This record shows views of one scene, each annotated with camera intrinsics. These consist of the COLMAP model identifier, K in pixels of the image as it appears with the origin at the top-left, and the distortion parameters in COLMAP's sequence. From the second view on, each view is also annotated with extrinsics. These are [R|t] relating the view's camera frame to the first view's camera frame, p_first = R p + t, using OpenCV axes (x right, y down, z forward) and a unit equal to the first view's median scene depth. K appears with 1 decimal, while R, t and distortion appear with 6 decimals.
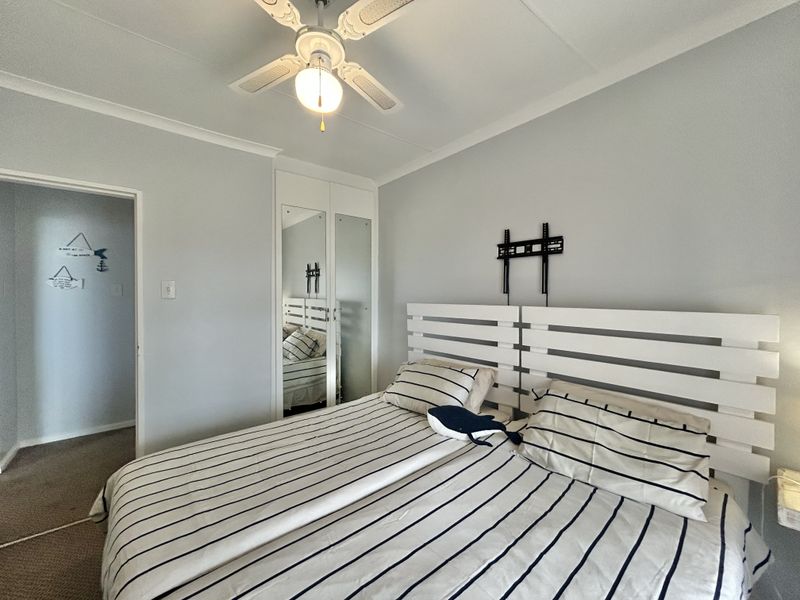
lens RADIAL K [[320.0, 0, 401.0], [0, 320.0, 301.3], [0, 0, 1]] dist [-0.000583, -0.000051]
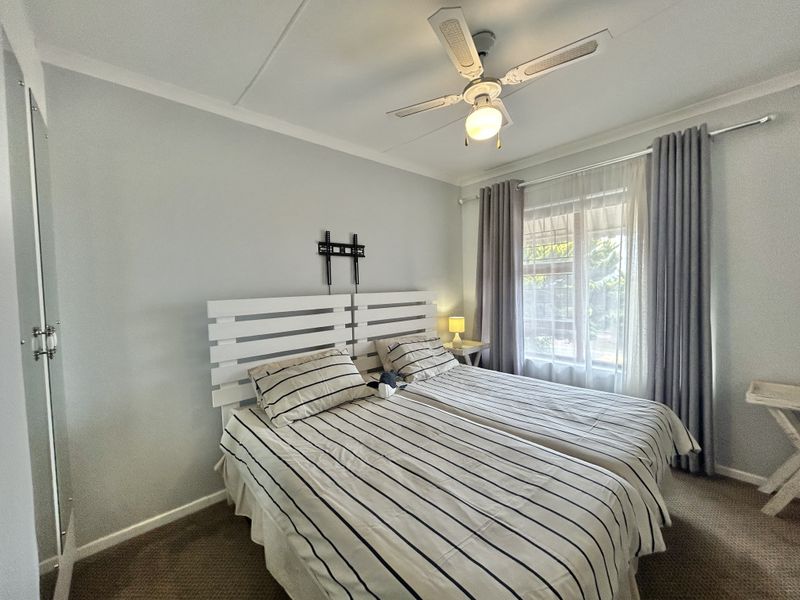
lens RADIAL K [[320.0, 0, 400.7], [0, 320.0, 295.6], [0, 0, 1]] dist [-0.000583, -0.000051]
pose [[-0.043121, -0.042134, 0.998181, -0.913505], [0.038233, 0.998309, 0.043791, -0.027093], [-0.998338, 0.040052, -0.041438, 0.818072]]
